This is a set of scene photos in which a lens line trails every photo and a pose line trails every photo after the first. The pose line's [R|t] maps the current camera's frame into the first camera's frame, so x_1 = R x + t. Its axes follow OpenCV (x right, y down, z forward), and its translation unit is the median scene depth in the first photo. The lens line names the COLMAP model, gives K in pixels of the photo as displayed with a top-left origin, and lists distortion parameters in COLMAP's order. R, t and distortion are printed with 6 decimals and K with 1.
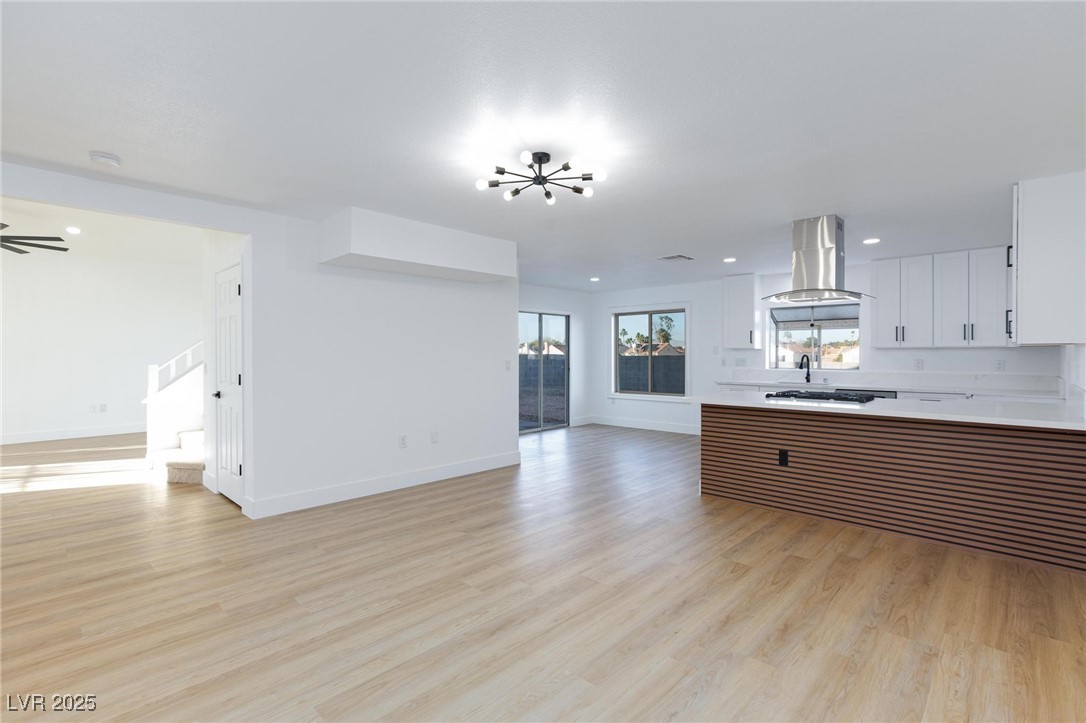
lens RADIAL K [[504.3, 0, 540.4], [0, 504.3, 353.6], [0, 0, 1]] dist [-0.019518, 0.002420]
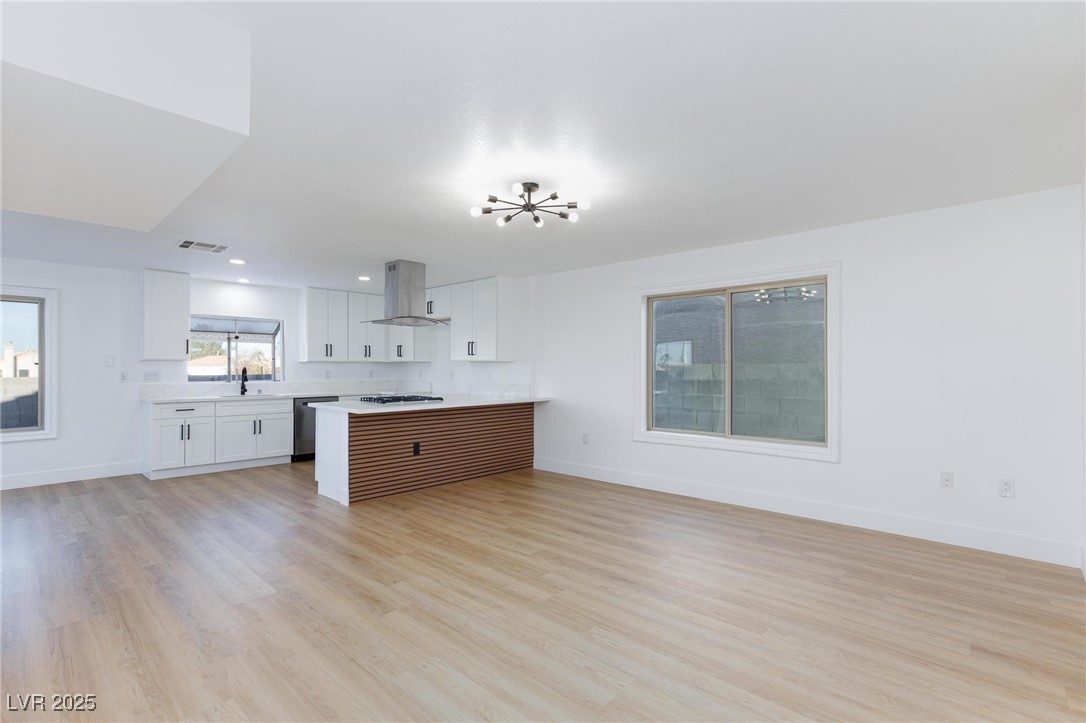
lens RADIAL K [[504.3, 0, 542.3], [0, 504.3, 367.0], [0, 0, 1]] dist [-0.019518, 0.002420]
pose [[-0.022899, 0.002627, 0.999734, -0.784038], [-0.001774, 0.999995, -0.002668, 0.006167], [-0.999736, -0.001835, -0.022895, 0.718818]]
